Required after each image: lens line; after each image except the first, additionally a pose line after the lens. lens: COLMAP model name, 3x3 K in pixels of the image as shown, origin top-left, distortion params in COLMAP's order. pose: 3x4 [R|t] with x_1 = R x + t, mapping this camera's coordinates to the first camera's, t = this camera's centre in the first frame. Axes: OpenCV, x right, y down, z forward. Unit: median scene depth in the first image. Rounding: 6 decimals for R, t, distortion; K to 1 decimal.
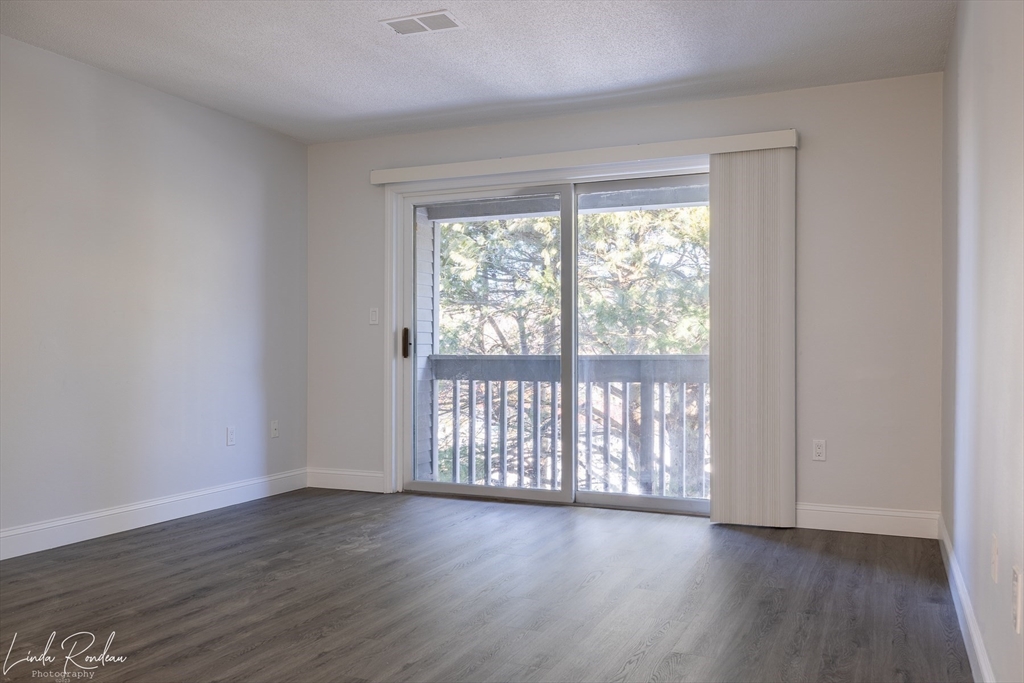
lens RADIAL K [[874.3, 0, 515.4], [0, 874.3, 345.5], [0, 0, 1]] dist [0.006733, -0.003442]
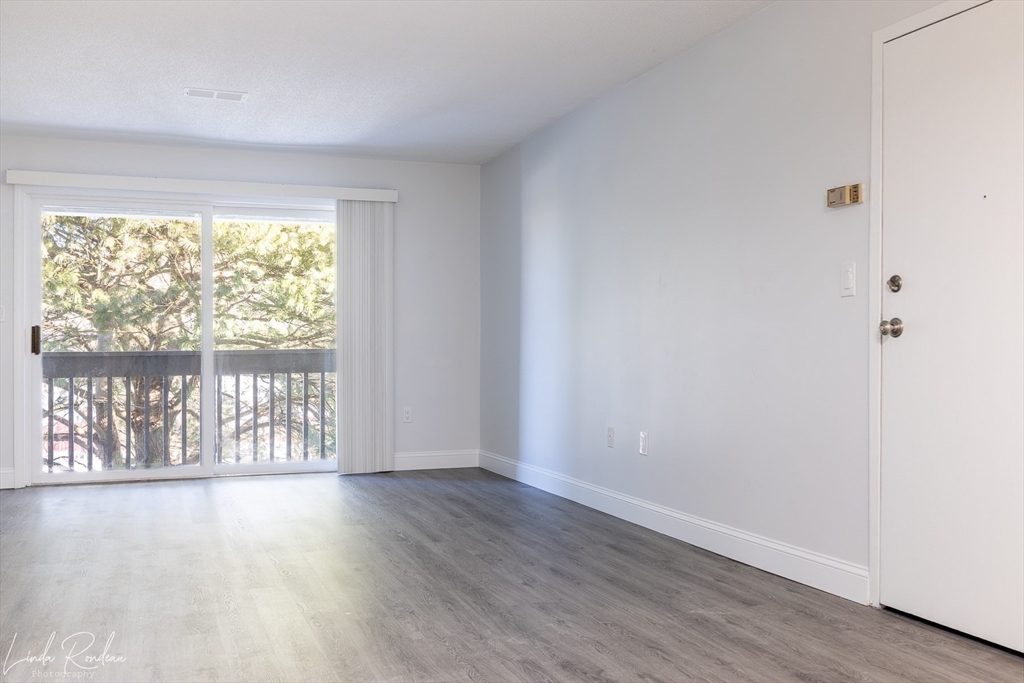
lens RADIAL K [[1032.1, 0, 540.2], [0, 1032.1, 344.7], [0, 0, 1]] dist [0.005063, 0.000000]
pose [[0.697326, -0.004456, 0.716740, -0.688228], [0.001394, 0.999987, 0.004861, -0.003620], [-0.716753, -0.002391, 0.697323, -0.322495]]
